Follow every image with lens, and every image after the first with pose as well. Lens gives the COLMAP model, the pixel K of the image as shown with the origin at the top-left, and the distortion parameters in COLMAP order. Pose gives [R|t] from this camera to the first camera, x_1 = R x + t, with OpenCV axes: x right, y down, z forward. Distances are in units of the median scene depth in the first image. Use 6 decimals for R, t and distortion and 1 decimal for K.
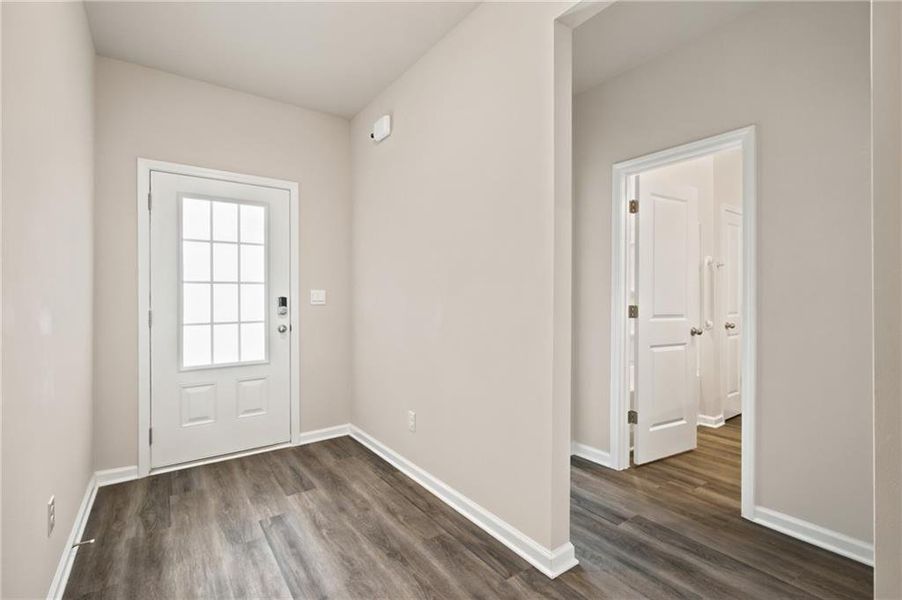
lens RADIAL K [[413.4, 0, 448.7], [0, 413.4, 296.1], [0, 0, 1]] dist [0.006021, -0.000089]
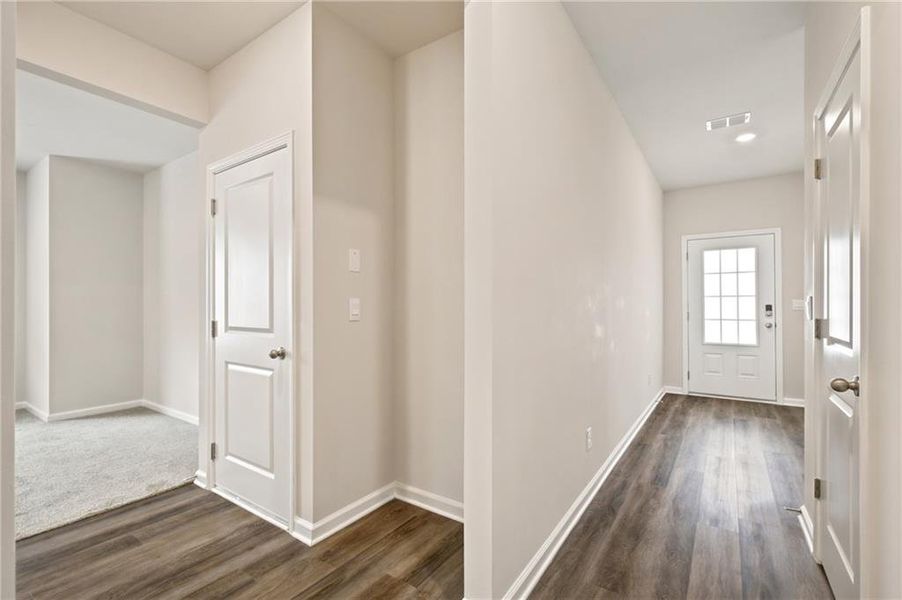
lens RADIAL K [[413.4, 0, 449.0], [0, 413.4, 300.9], [0, 0, 1]] dist [0.006021, -0.000089]
pose [[0.357914, -0.004788, -0.933742, 0.711277], [0.004940, 0.999983, -0.003234, -0.014423], [0.933741, -0.003455, 0.357932, -0.762864]]
